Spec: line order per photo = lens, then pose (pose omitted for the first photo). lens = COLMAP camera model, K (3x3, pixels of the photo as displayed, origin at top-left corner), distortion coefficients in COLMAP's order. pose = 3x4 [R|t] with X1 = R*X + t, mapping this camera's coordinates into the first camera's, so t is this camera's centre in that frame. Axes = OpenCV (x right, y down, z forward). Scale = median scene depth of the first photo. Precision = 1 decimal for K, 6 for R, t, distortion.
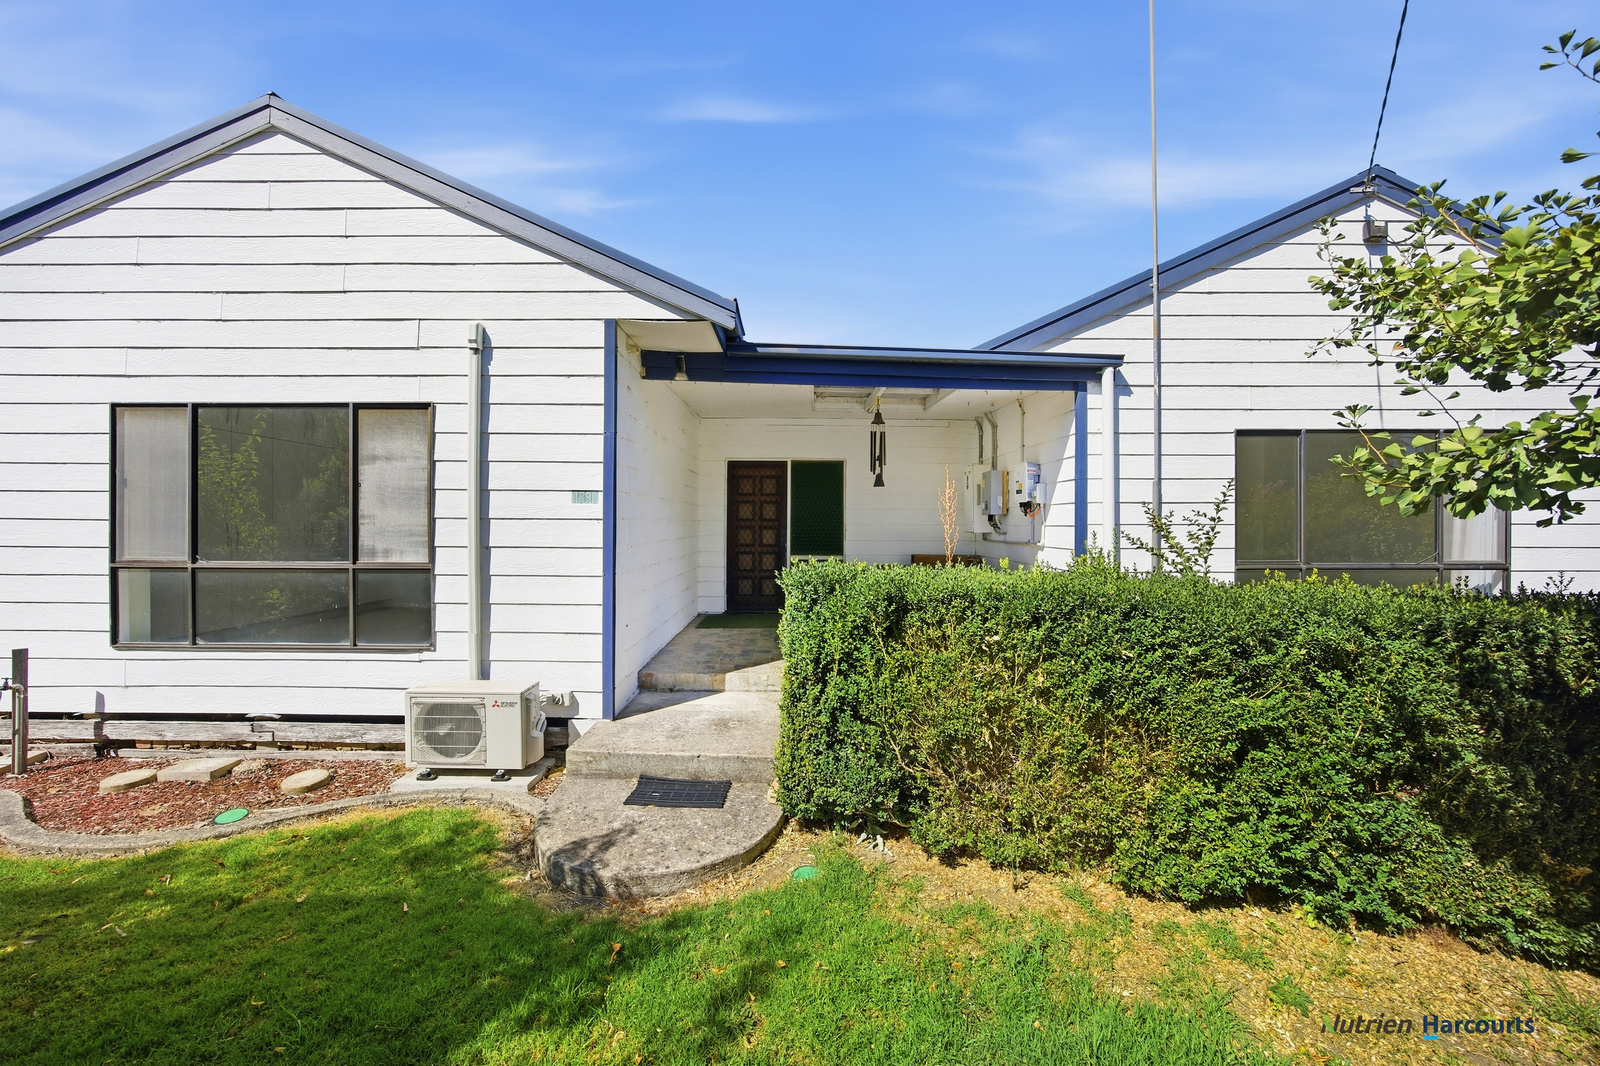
lens RADIAL K [[536.9, 0, 797.4], [0, 536.9, 529.7], [0, 0, 1]] dist [-0.010192, 0.000983]
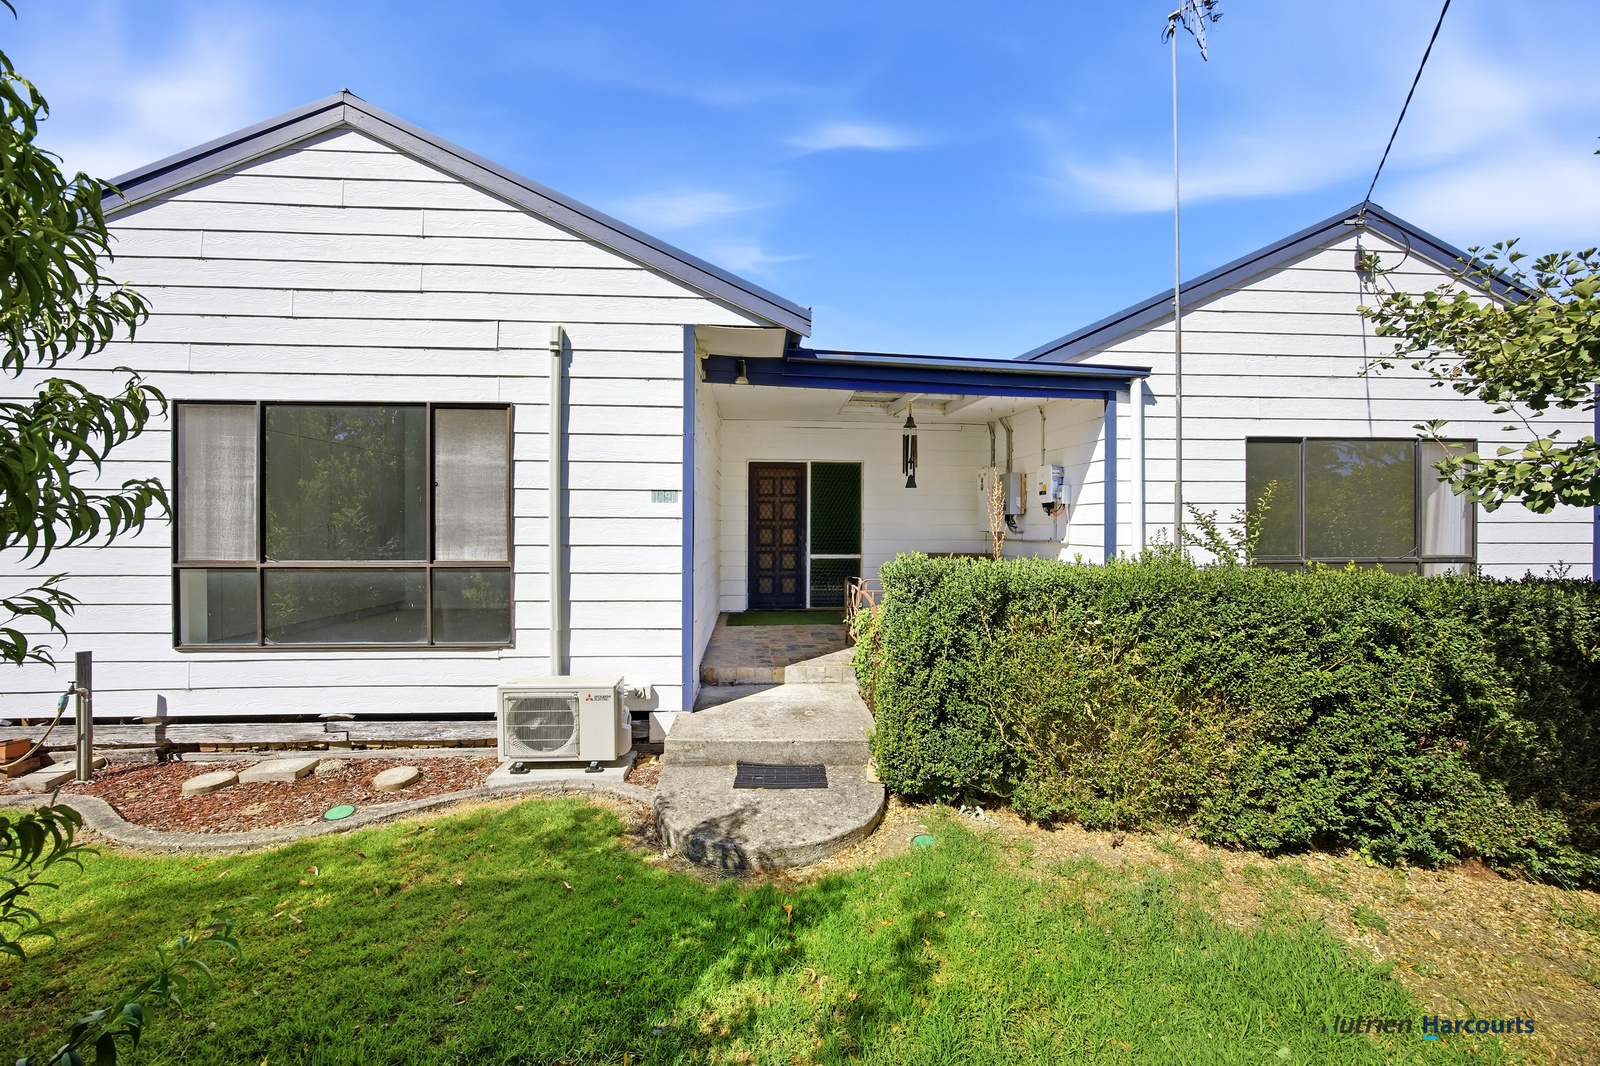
lens RADIAL K [[536.9, 0, 798.2], [0, 536.9, 532.1], [0, 0, 1]] dist [-0.010192, 0.000983]
pose [[0.998089, -0.002160, 0.061759, -0.220827], [0.002078, 0.999997, 0.001390, 0.007181], [-0.061762, -0.001259, 0.998090, -0.052035]]
